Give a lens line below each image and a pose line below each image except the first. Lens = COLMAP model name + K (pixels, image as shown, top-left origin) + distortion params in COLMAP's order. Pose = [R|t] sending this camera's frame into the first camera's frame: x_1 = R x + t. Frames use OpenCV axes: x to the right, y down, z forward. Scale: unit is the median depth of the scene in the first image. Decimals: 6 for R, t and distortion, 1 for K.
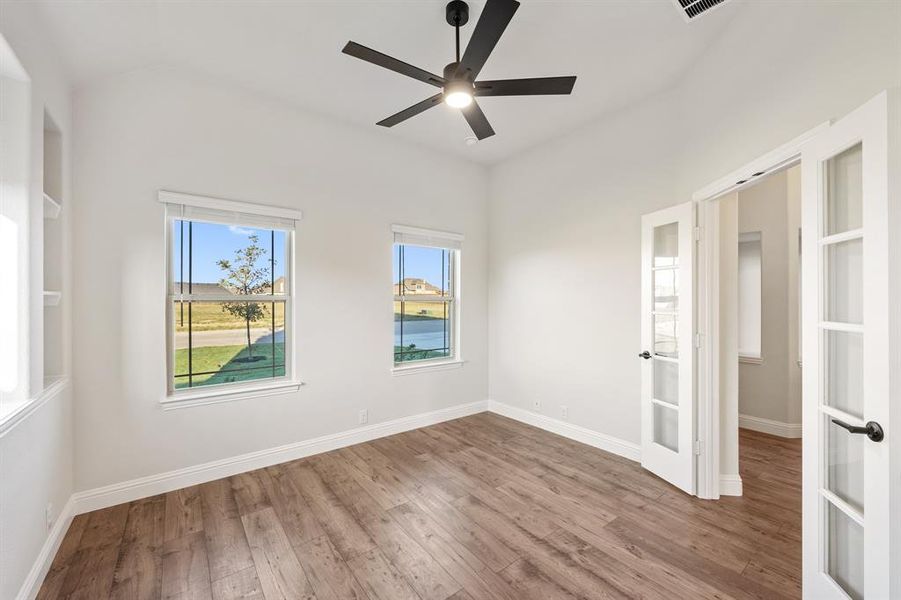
lens RADIAL K [[357.4, 0, 450.3], [0, 357.4, 294.4], [0, 0, 1]] dist [-0.000560, -0.000177]
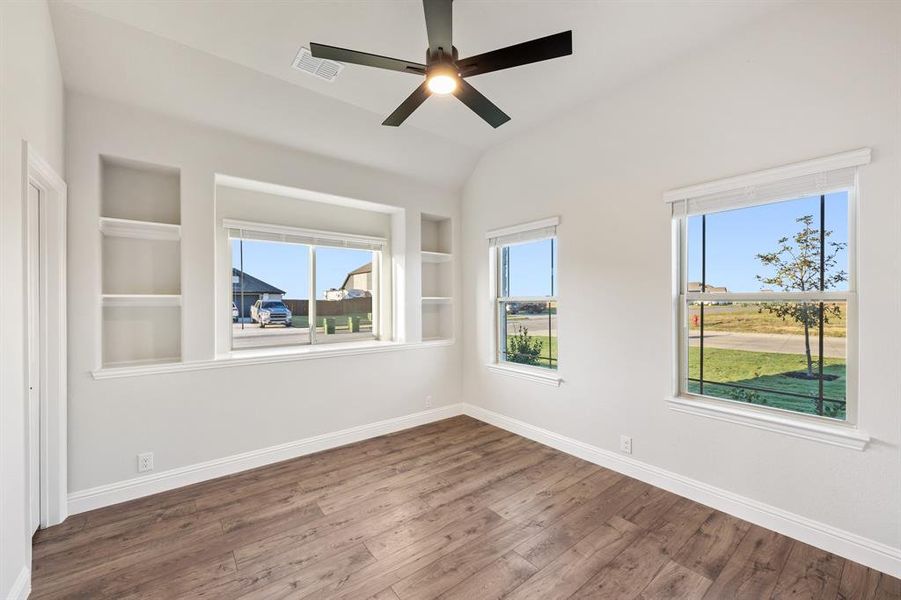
lens RADIAL K [[357.4, 0, 450.3], [0, 357.4, 294.4], [0, 0, 1]] dist [-0.000560, -0.000177]
pose [[0.013612, -0.020258, -0.999702, 0.732071], [0.021443, 0.999571, -0.019964, 0.015502], [0.999677, -0.021165, 0.014040, 0.773389]]
